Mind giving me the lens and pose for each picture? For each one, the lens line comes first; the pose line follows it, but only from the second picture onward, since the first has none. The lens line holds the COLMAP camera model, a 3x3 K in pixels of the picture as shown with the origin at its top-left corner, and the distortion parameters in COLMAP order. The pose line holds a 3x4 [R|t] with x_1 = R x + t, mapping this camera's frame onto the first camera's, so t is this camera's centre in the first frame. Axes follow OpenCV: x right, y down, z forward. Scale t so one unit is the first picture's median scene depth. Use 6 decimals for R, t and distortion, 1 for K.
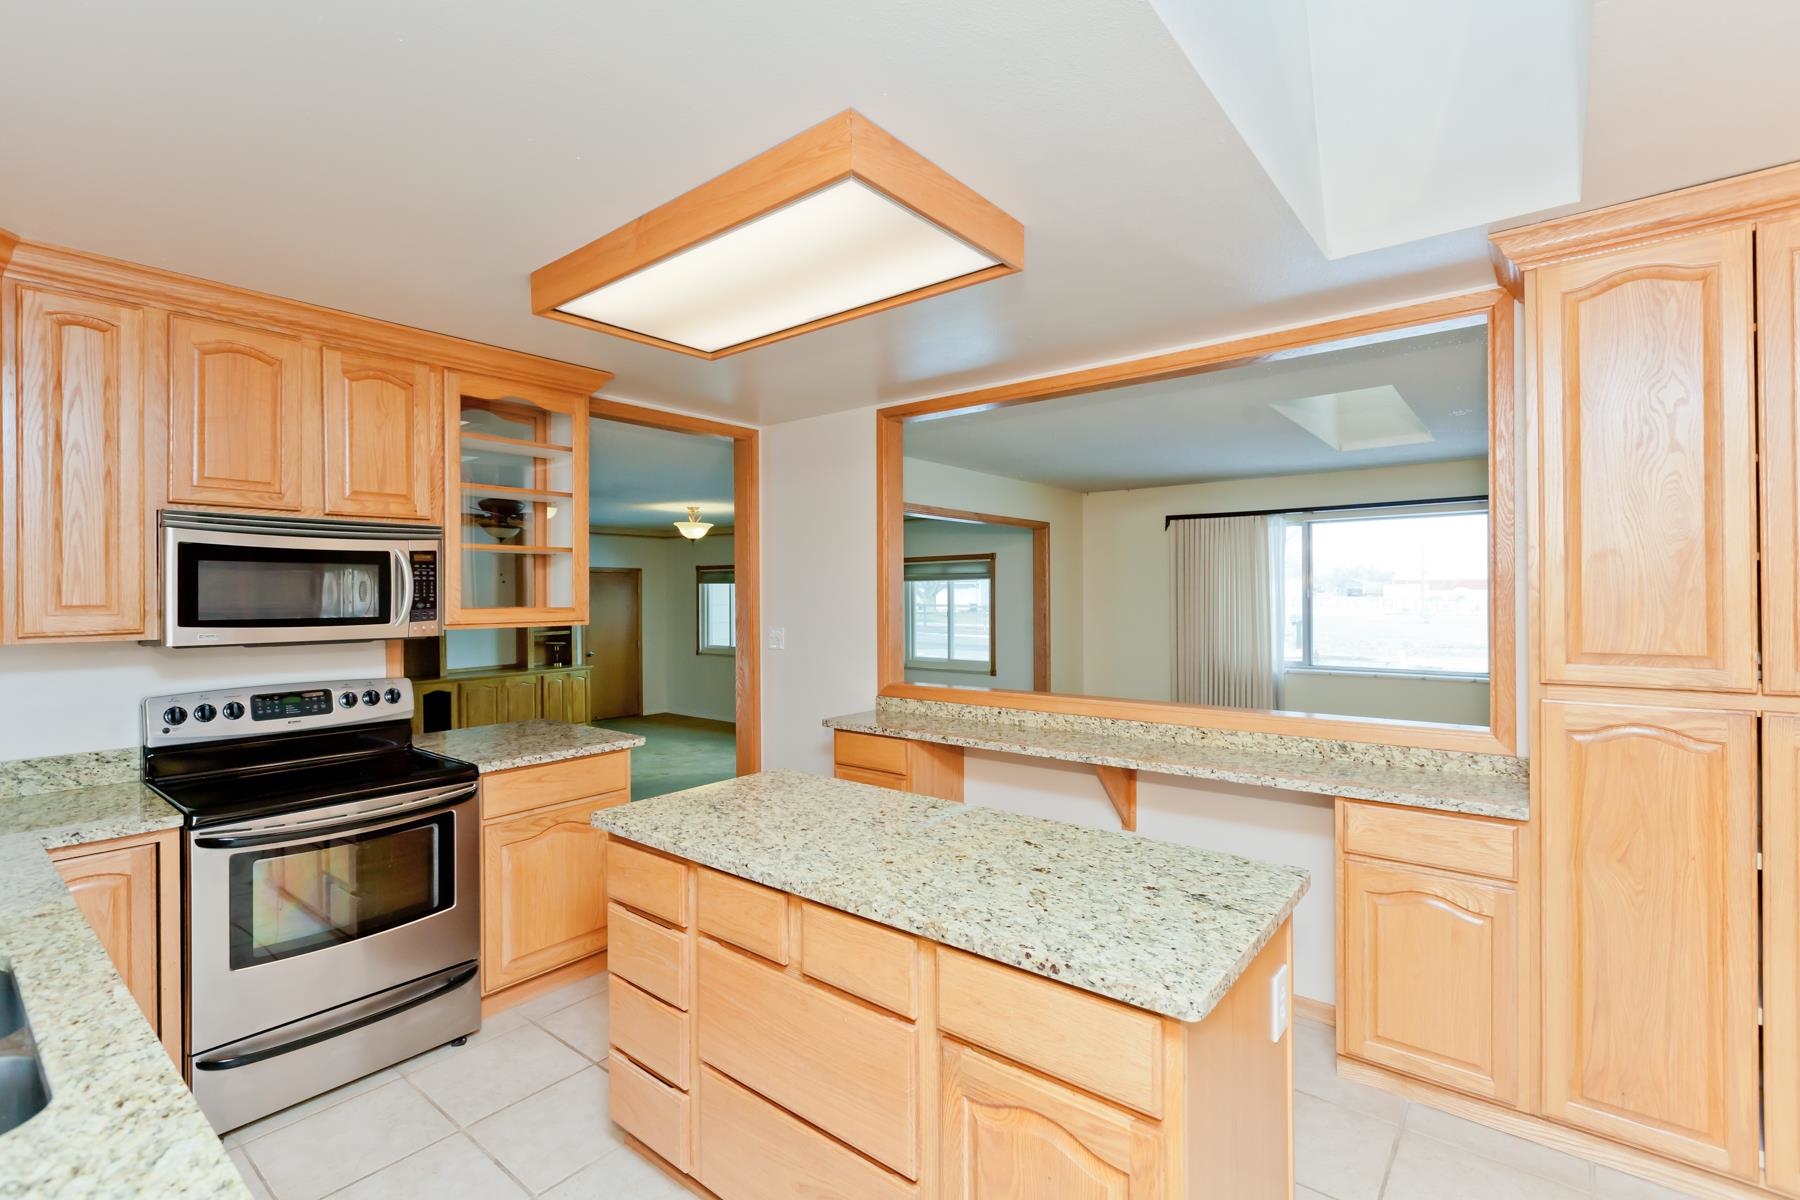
lens RADIAL K [[807.6, 0, 891.3], [0, 807.6, 591.5], [0, 0, 1]] dist [-0.001346, 0.000864]
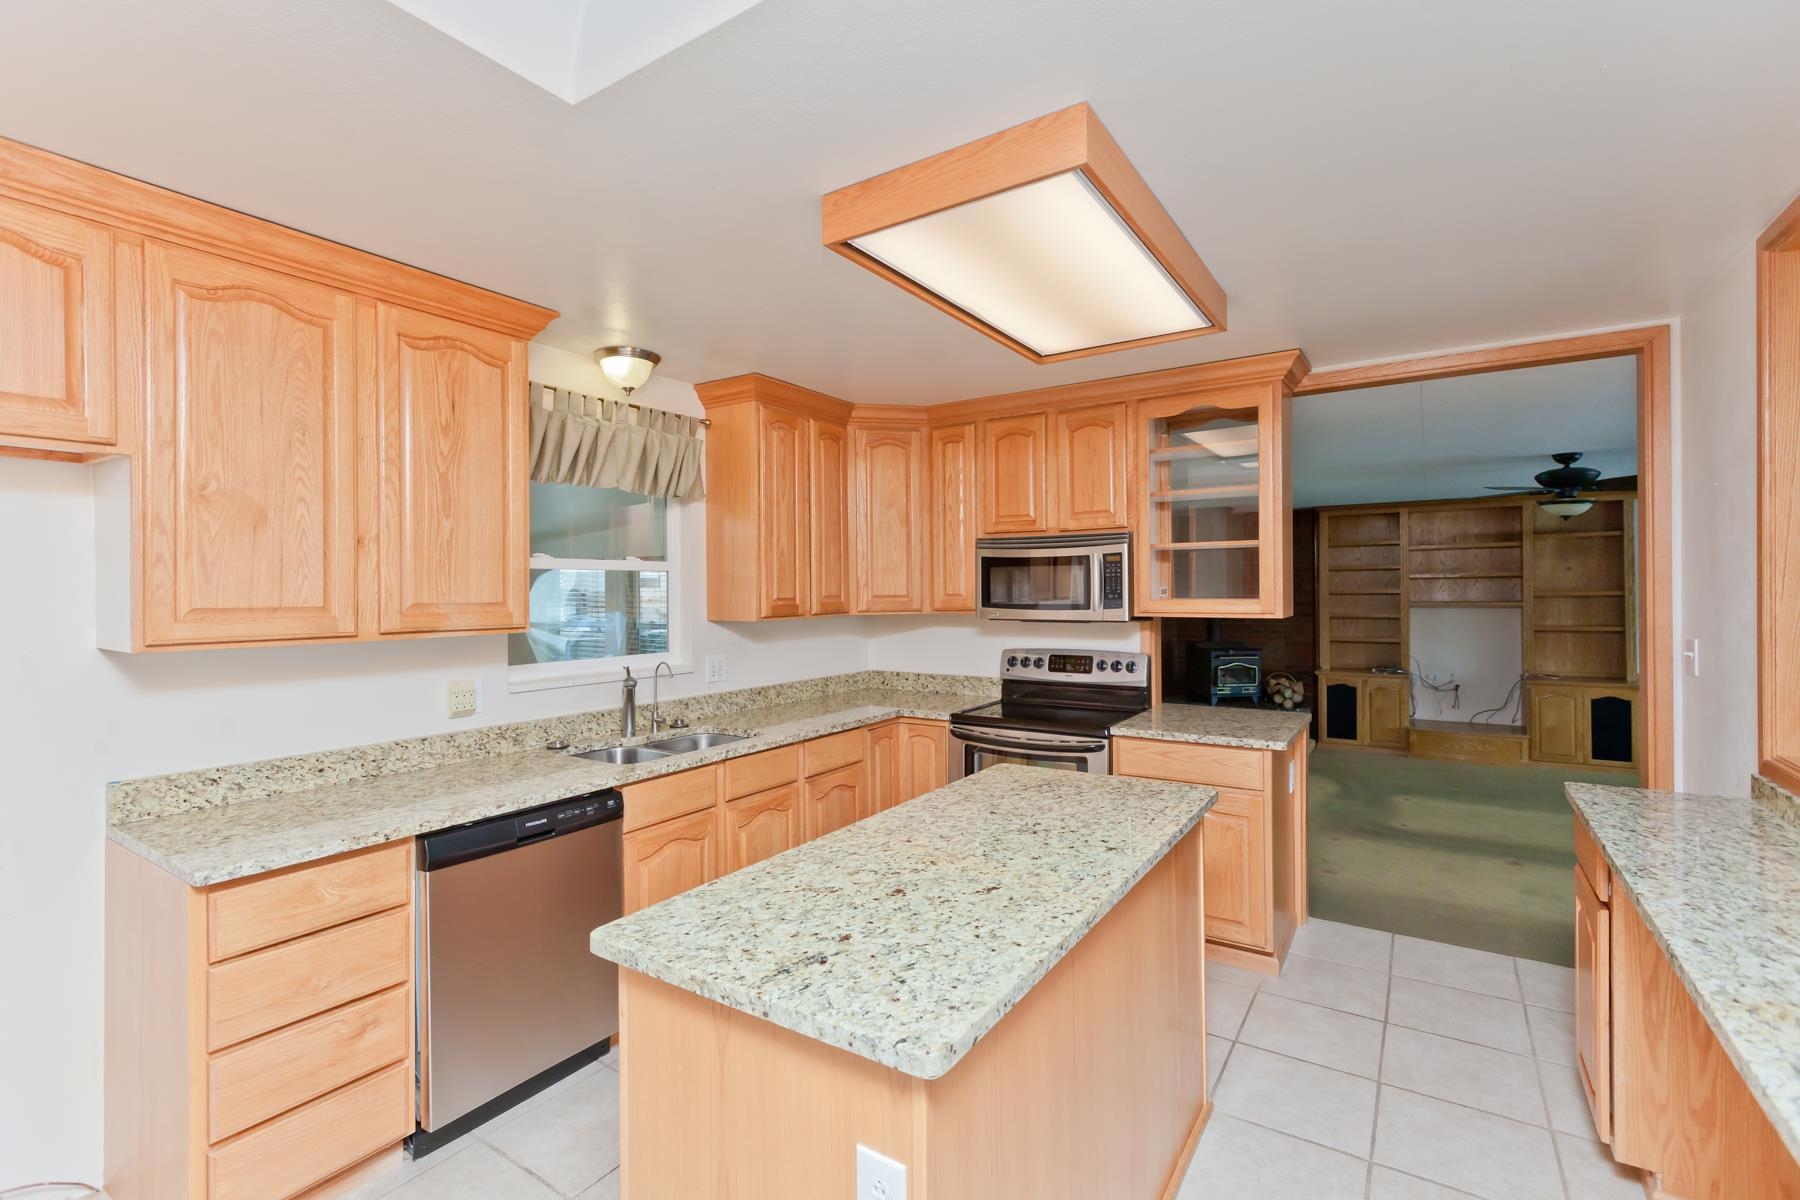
lens RADIAL K [[807.6, 0, 896.7], [0, 807.6, 595.8], [0, 0, 1]] dist [-0.001346, 0.000864]
pose [[0.104289, 0.011677, -0.994478, 0.776412], [0.009998, 0.999868, 0.012789, -0.003898], [0.994497, -0.011276, 0.104159, 0.640031]]
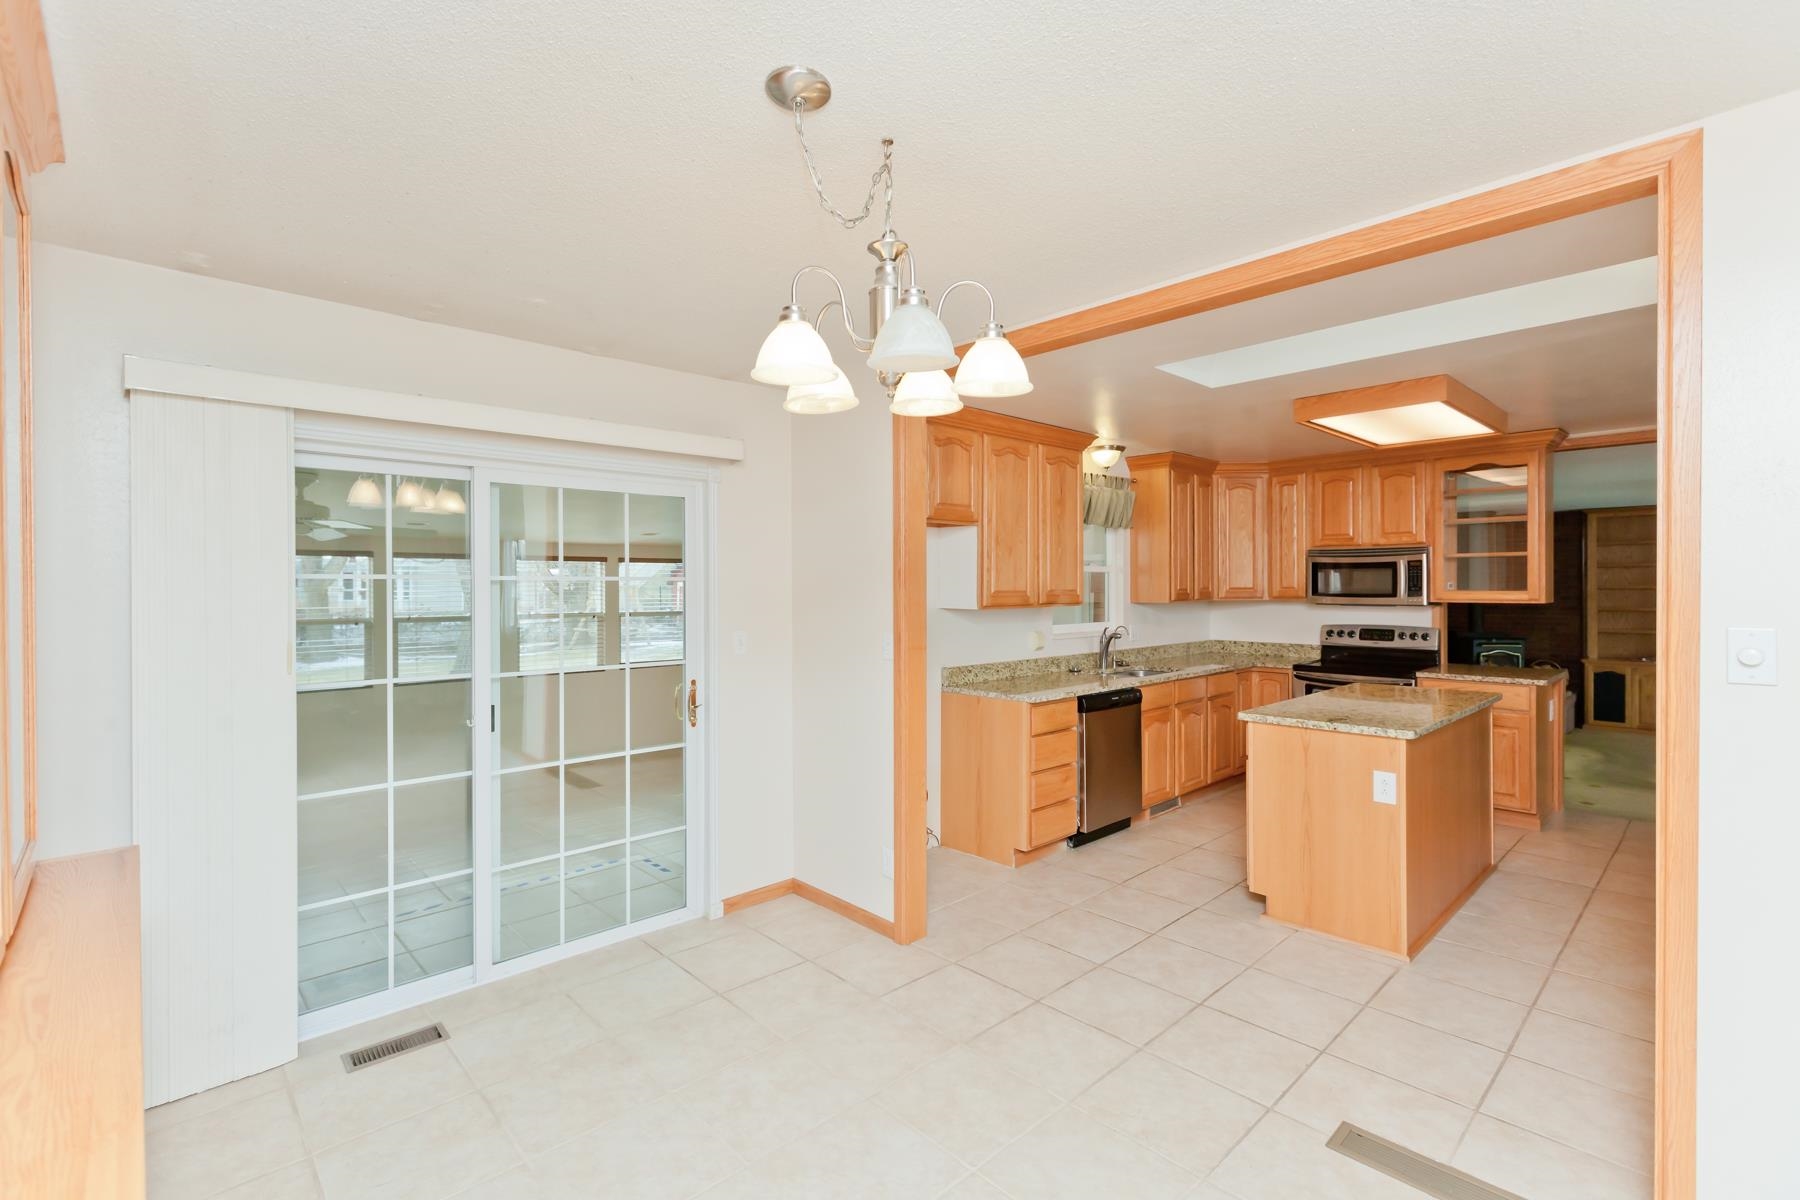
lens RADIAL K [[807.6, 0, 890.8], [0, 807.6, 591.3], [0, 0, 1]] dist [-0.001346, 0.000864]
pose [[-0.134062, 0.014057, -0.990873, 1.790741], [0.007620, 0.999884, 0.013154, -0.013412], [0.990944, -0.005787, -0.134154, 0.029554]]
